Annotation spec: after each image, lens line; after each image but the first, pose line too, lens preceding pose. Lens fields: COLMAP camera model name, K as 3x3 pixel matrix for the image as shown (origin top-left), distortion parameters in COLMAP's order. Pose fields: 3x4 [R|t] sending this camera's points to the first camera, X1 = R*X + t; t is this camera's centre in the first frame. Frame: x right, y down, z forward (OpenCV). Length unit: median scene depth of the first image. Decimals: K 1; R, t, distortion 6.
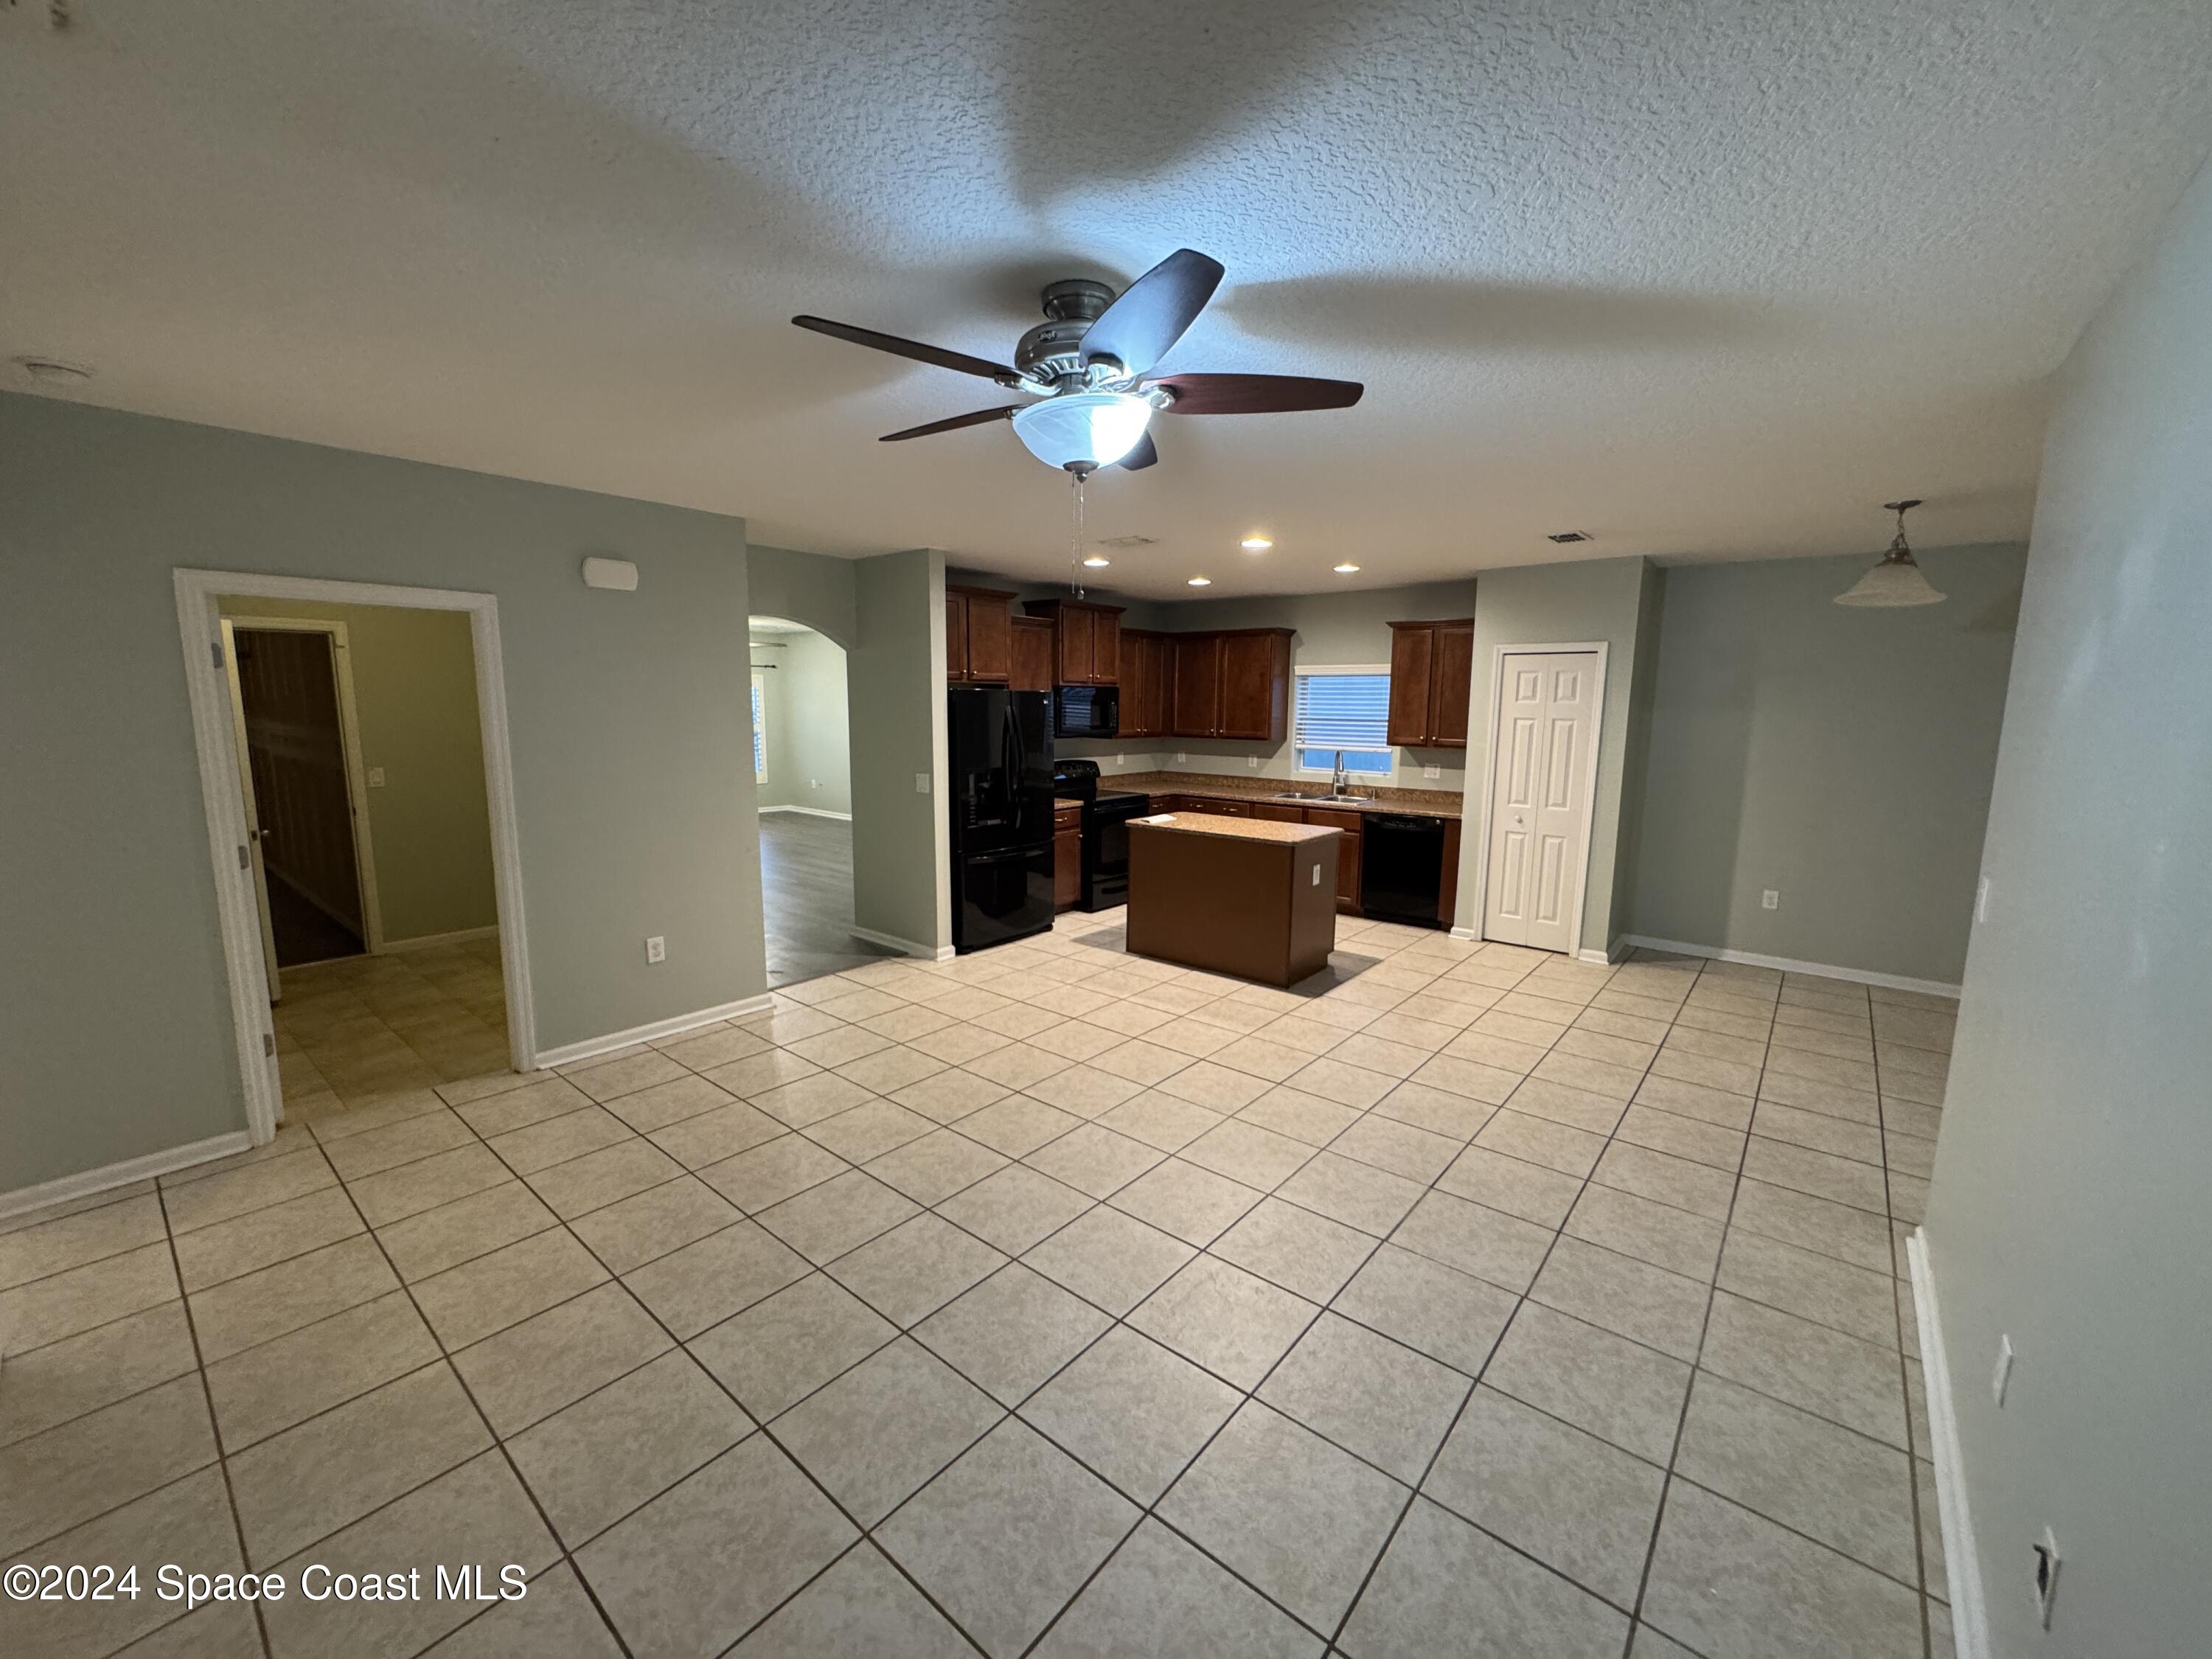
lens RADIAL K [[879.9, 0, 1103.0], [0, 879.9, 829.9], [0, 0, 1]] dist [-0.002896, 0.000314]
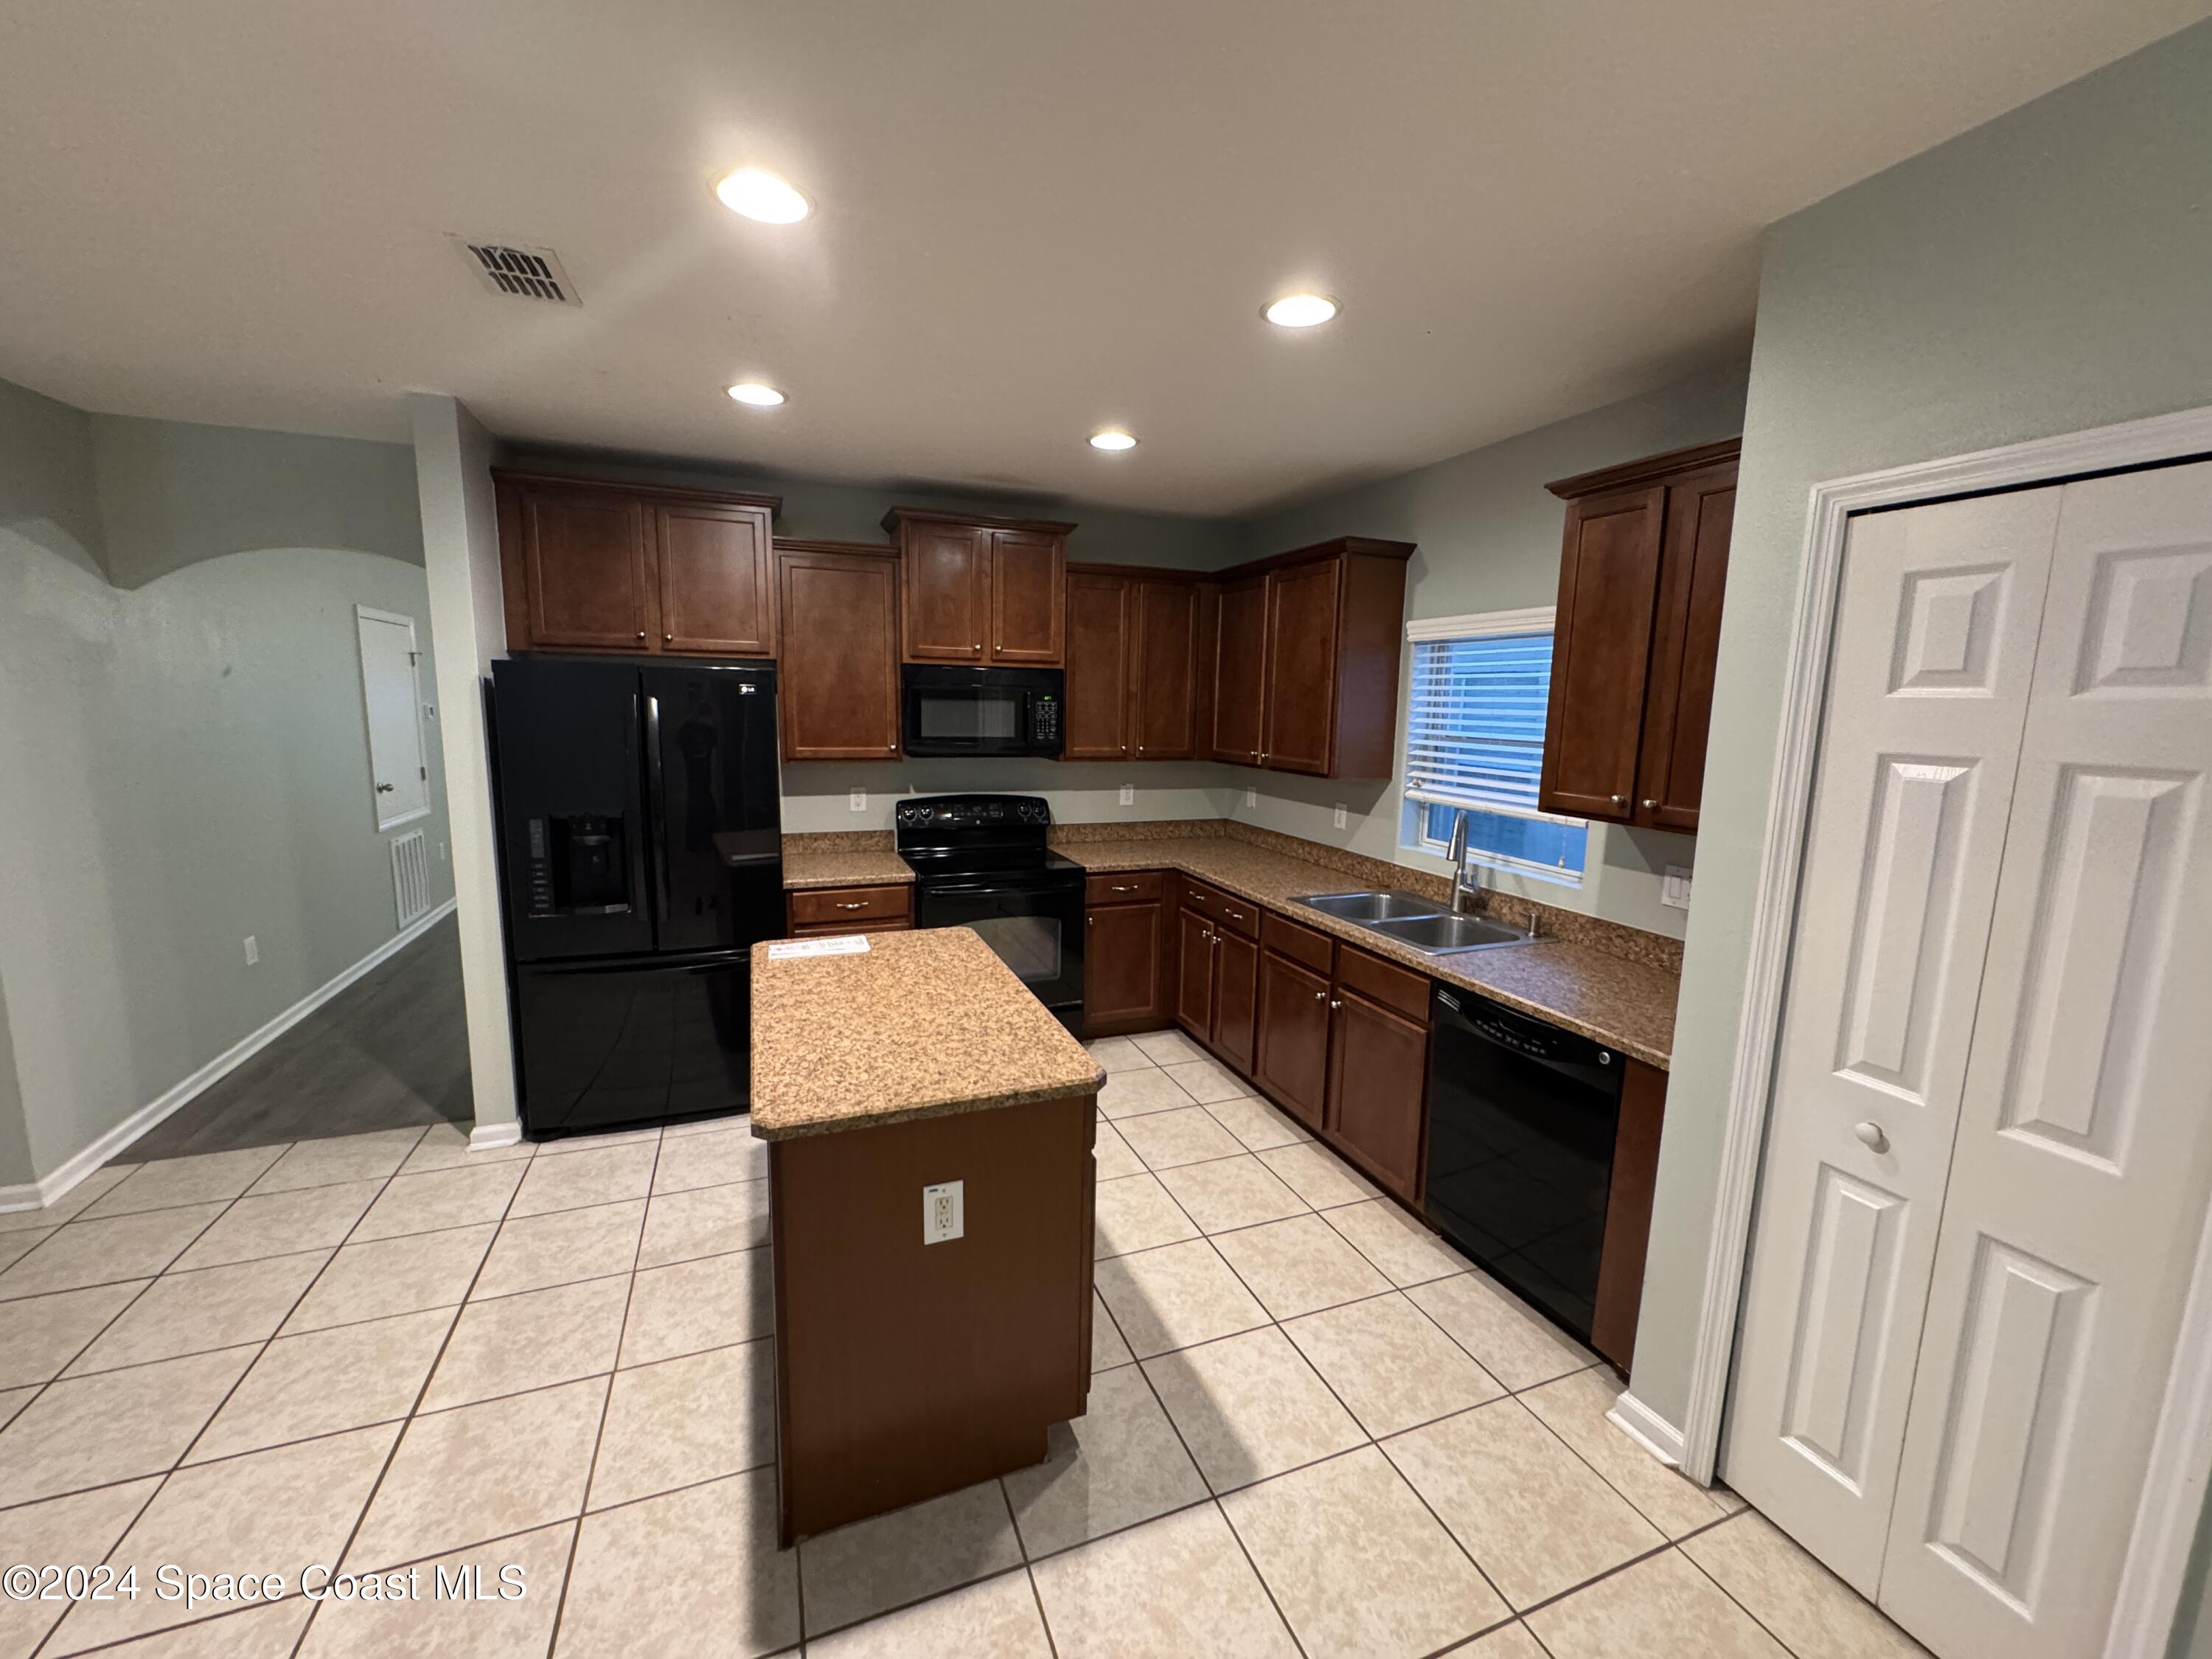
lens RADIAL K [[879.9, 0, 1103.0], [0, 879.9, 829.9], [0, 0, 1]] dist [-0.002896, 0.000314]
pose [[0.875804, 0.079599, -0.476058, 0.342680], [-0.083216, 0.996440, 0.013517, -0.077801], [0.475439, 0.027778, 0.879310, 0.577936]]
